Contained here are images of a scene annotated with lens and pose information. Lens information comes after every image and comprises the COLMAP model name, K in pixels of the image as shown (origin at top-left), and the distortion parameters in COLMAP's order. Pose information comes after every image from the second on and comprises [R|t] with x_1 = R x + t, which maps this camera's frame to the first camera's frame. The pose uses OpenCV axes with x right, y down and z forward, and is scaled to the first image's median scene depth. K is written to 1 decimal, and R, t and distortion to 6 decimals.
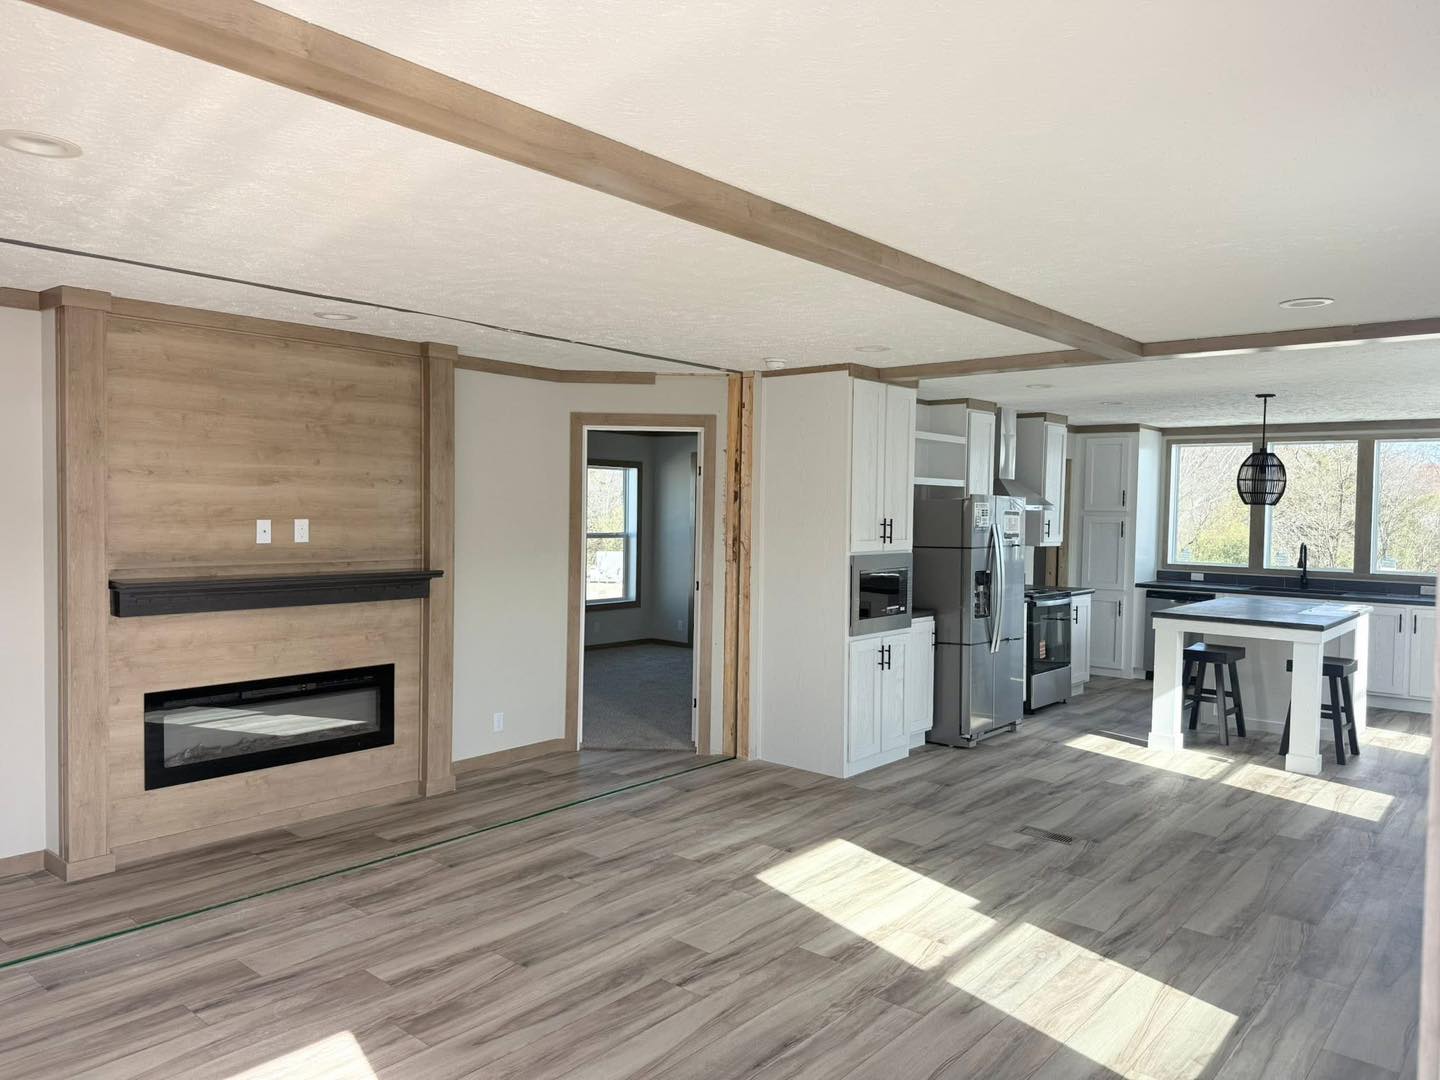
lens RADIAL K [[1021.3, 0, 700.3], [0, 1021.3, 541.2], [0, 0, 1]] dist [0.066037, -0.098817]
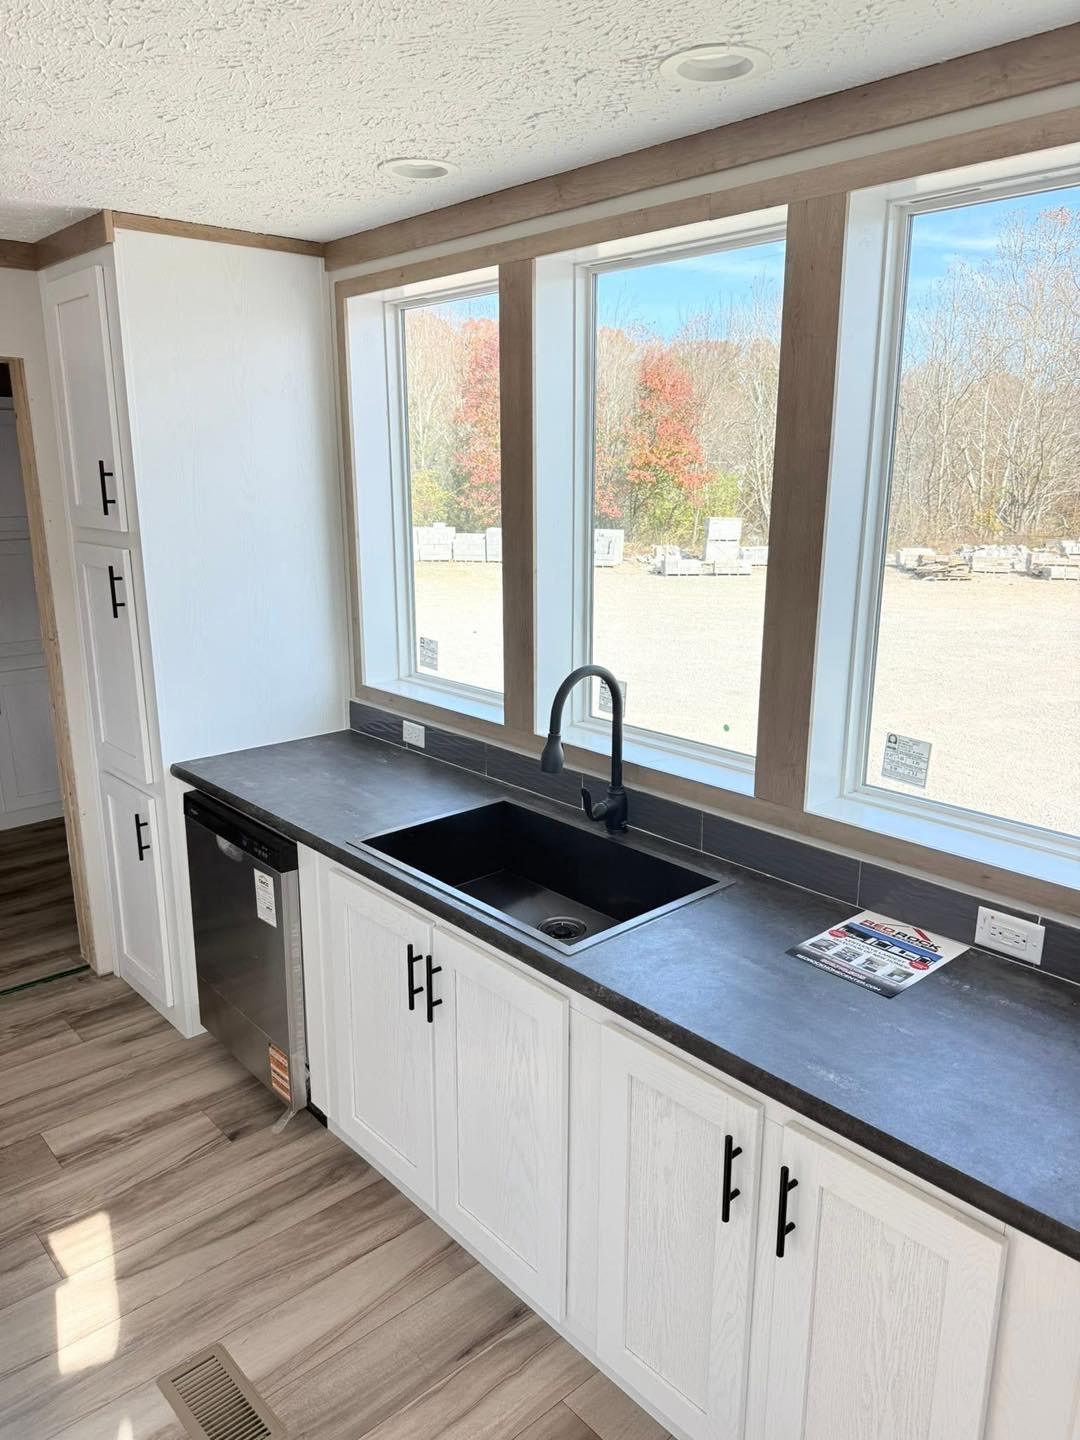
lens RADIAL K [[1012.8, 0, 539.8], [0, 1012.8, 726.2], [0, 0, 1]] dist [0.074494, -0.100287]
pose [[0.992526, 0.013795, -0.121251, 0.774843], [0.012756, 0.976419, 0.215507, -0.050024], [0.121365, -0.215443, 0.968945, 0.964844]]
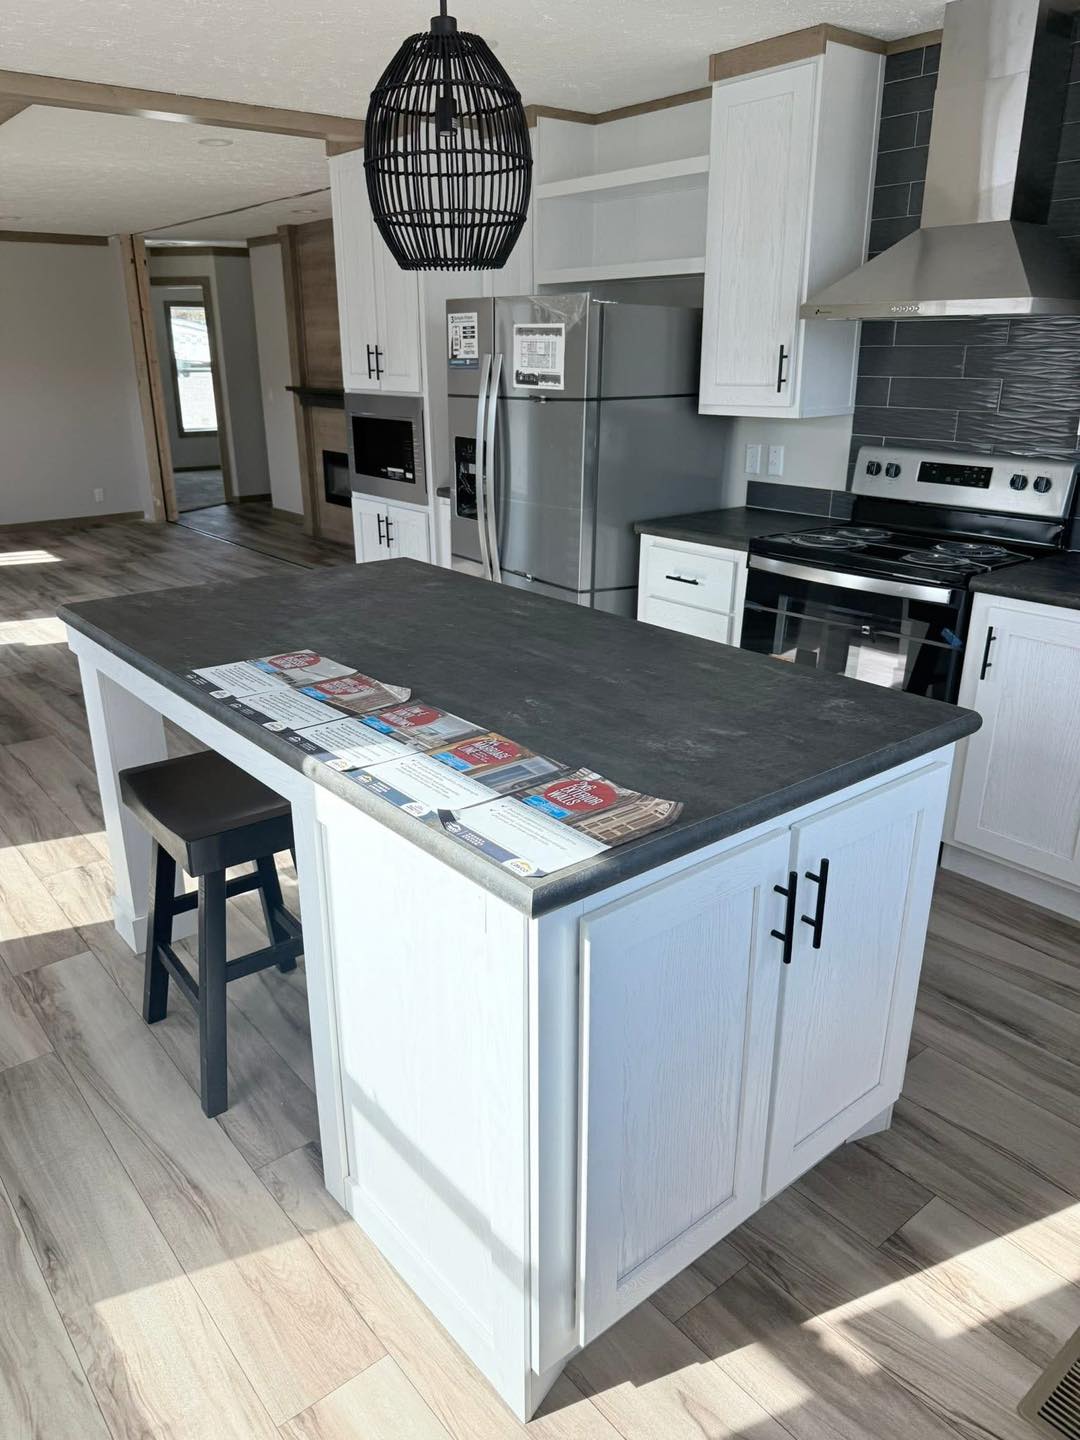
lens RADIAL K [[1021.3, 0, 536.9], [0, 1021.3, 725.9], [0, 0, 1]] dist [0.066037, -0.098817]
pose [[-0.164317, 0.327474, -0.930462, 0.836352], [-0.031713, 0.941043, 0.336798, -0.015035], [0.985898, 0.084849, -0.144244, 1.084044]]
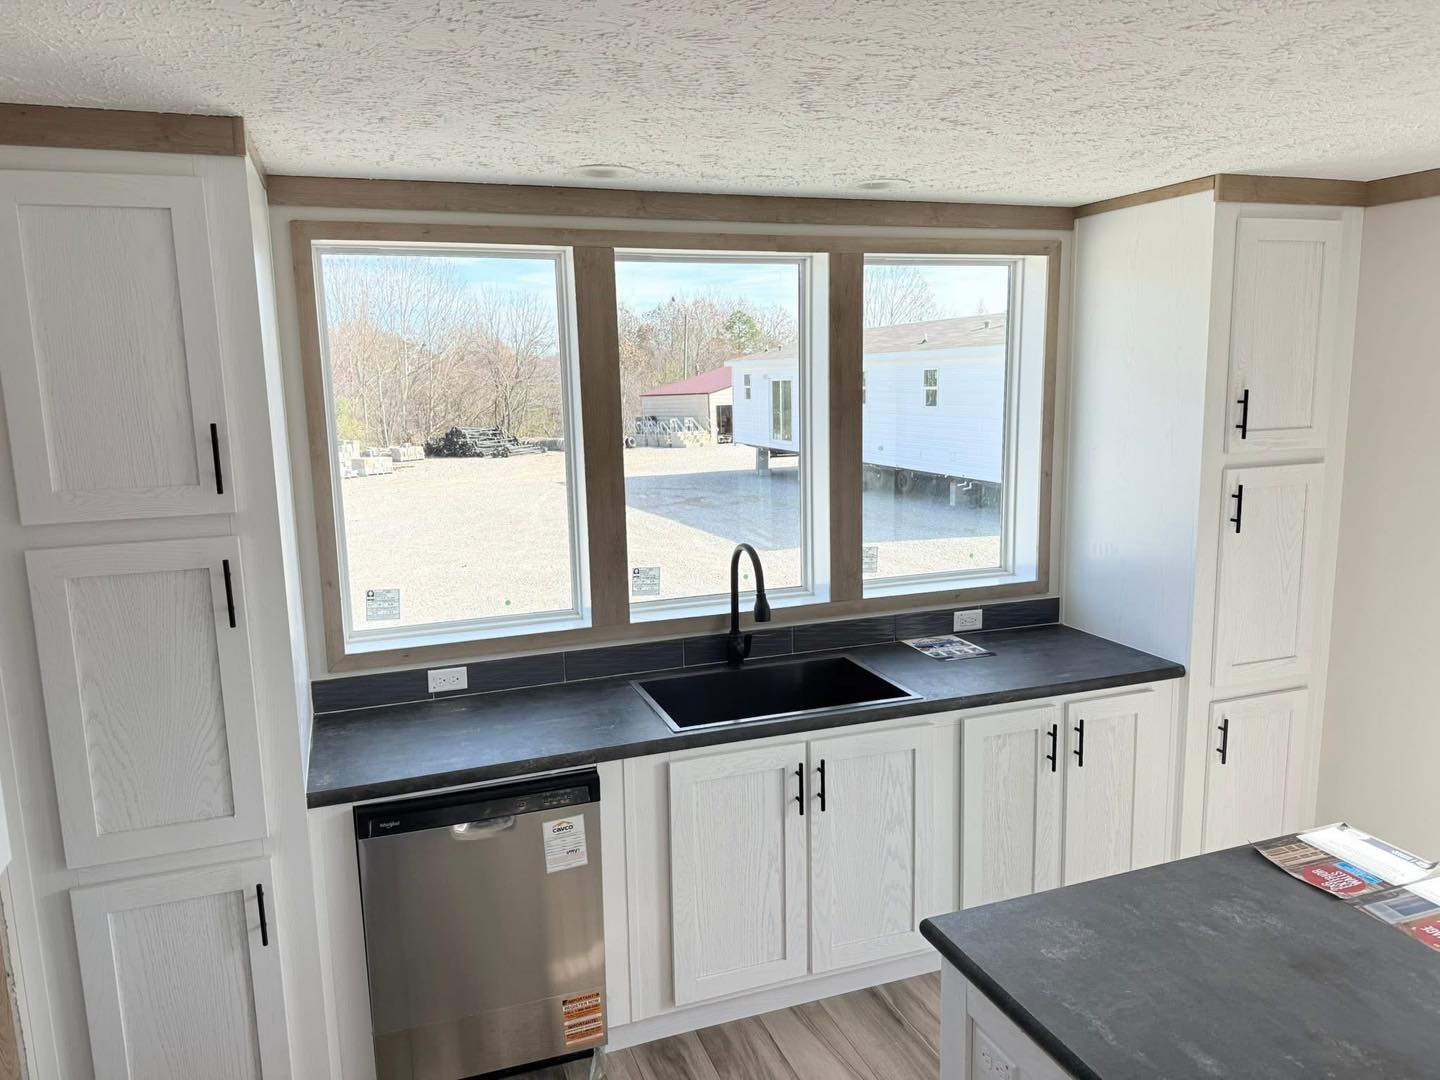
lens RADIAL K [[1008.7, 0, 714.6], [0, 1008.7, 540.6], [0, 0, 1]] dist [0.065175, -0.097764]
pose [[0.487281, -0.168053, 0.856922, 0.365674], [0.061949, 0.985488, 0.158040, -0.071141], [-0.871045, -0.023924, 0.490620, 1.076850]]
